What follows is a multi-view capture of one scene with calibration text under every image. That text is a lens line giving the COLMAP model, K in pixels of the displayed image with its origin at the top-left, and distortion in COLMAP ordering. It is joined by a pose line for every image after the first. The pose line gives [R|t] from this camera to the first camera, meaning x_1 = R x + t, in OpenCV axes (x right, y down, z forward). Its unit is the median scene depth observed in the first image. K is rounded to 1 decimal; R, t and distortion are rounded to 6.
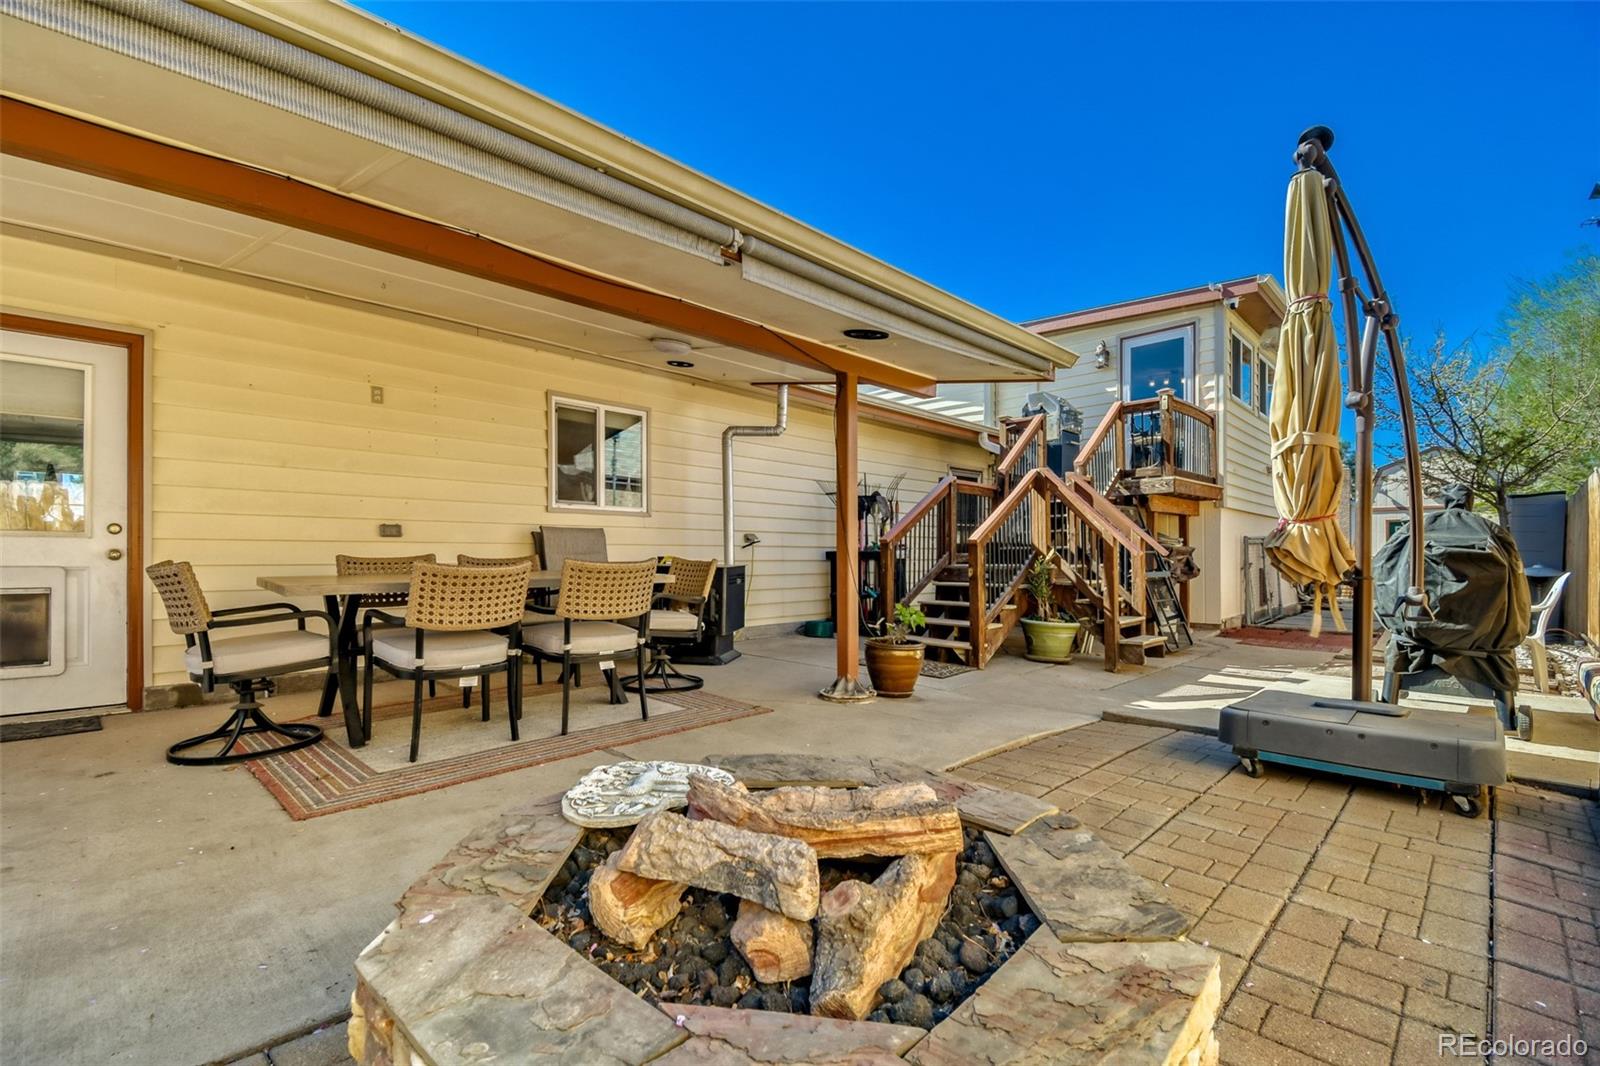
lens RADIAL K [[695.9, 0, 800.0], [0, 695.9, 533.0], [0, 0, 1]] dist [0.031316, -0.000161]
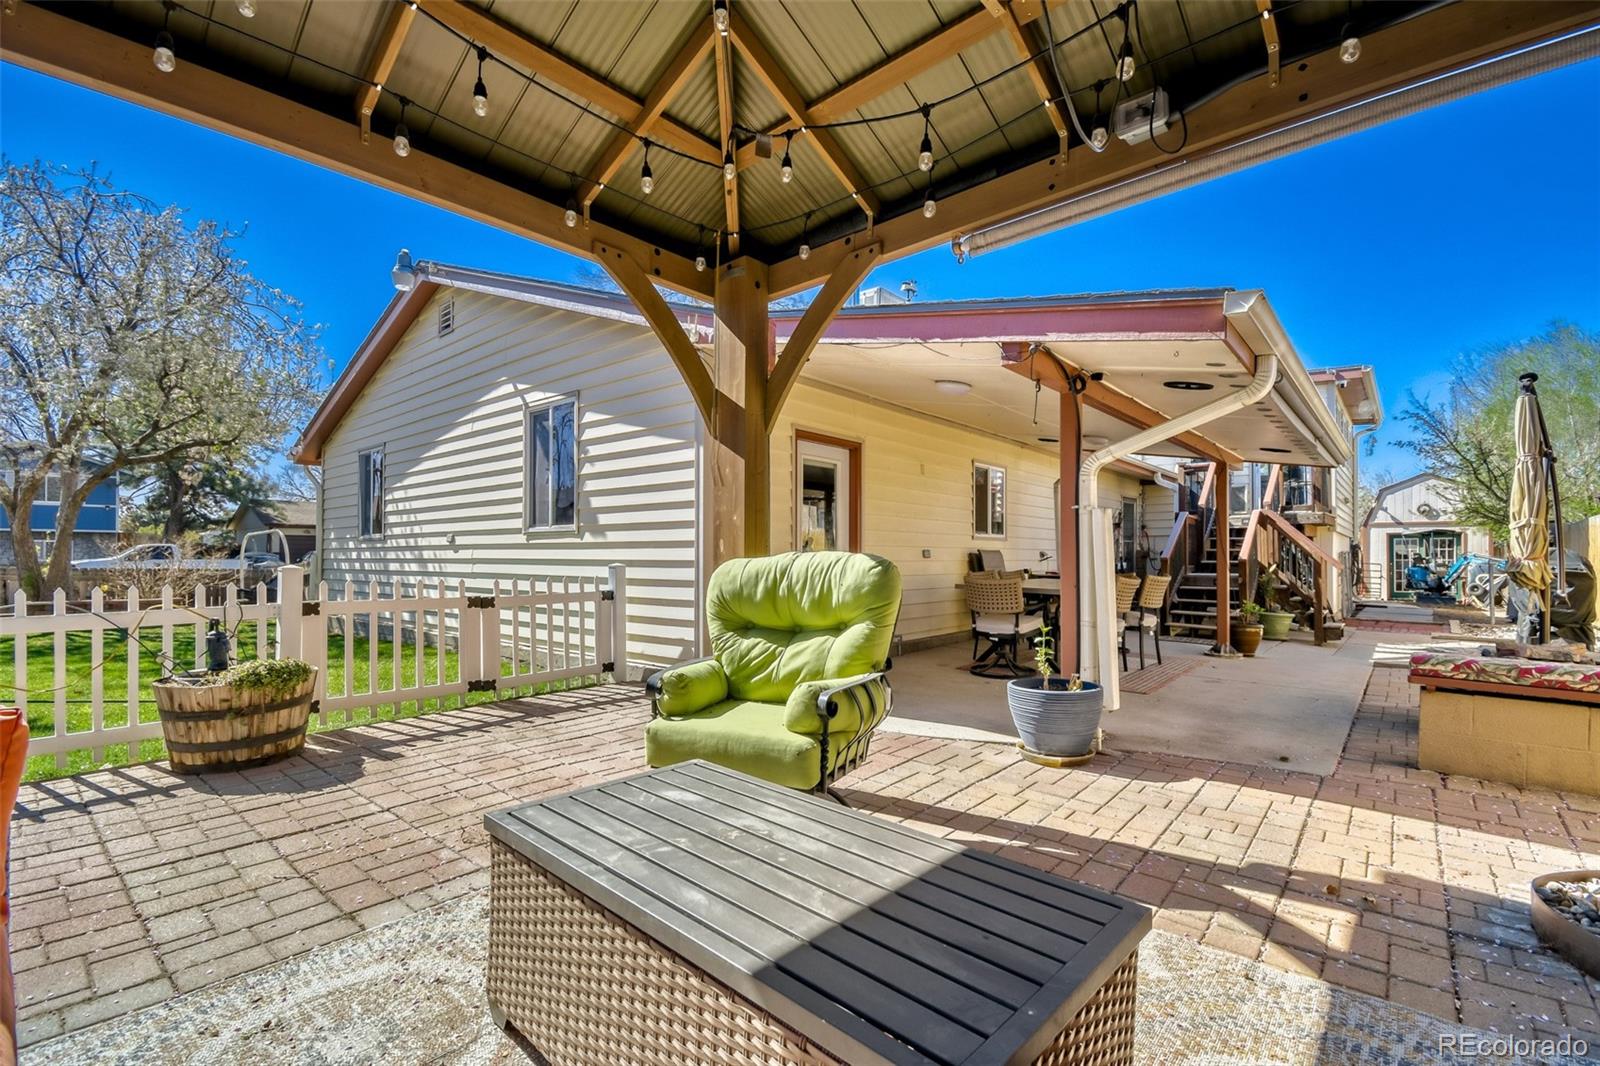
lens RADIAL K [[719.2, 0, 800.0], [0, 719.2, 533.0], [0, 0, 1]] dist [0.004139, 0.000146]
pose [[0.998128, 0.009670, 0.060388, -1.145342], [-0.009716, 0.999953, 0.000476, -0.053800], [-0.060381, -0.001062, 0.998175, -0.739992]]
